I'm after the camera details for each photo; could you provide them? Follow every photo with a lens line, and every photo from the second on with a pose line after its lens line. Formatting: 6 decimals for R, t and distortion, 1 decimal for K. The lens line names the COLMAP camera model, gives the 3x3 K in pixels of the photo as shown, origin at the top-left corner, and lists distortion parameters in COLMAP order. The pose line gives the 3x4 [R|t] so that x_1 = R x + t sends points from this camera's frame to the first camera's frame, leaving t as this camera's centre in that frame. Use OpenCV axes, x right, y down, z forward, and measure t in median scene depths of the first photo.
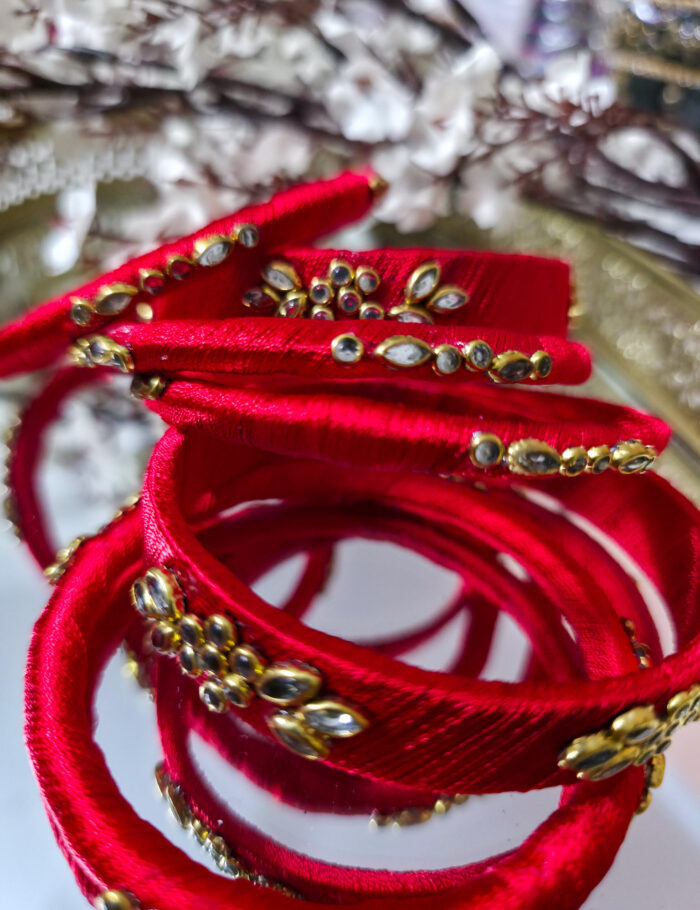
lens RADIAL K [[674.6, 0, 350.4], [0, 674.6, 451.4], [0, 0, 1]] dist [-0.043144, -0.003657]
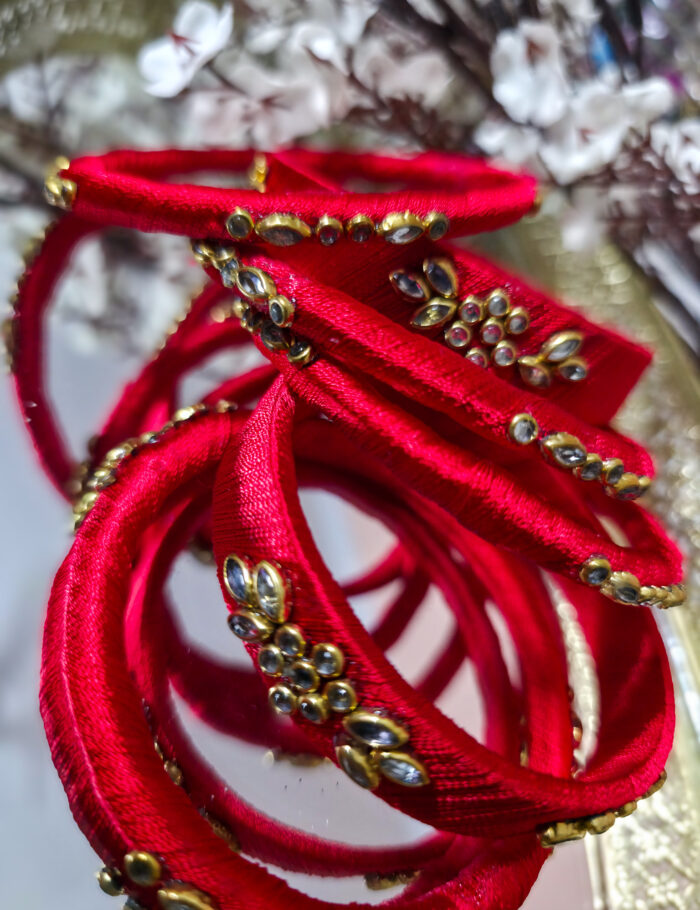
lens RADIAL K [[674.6, 0, 350.4], [0, 674.6, 451.4], [0, 0, 1]] dist [-0.043144, -0.003657]
pose [[0.896248, 0.370428, 0.243974, -0.380116], [-0.411305, 0.899969, 0.144511, -0.130280], [-0.166038, -0.229866, 0.958954, 0.054001]]
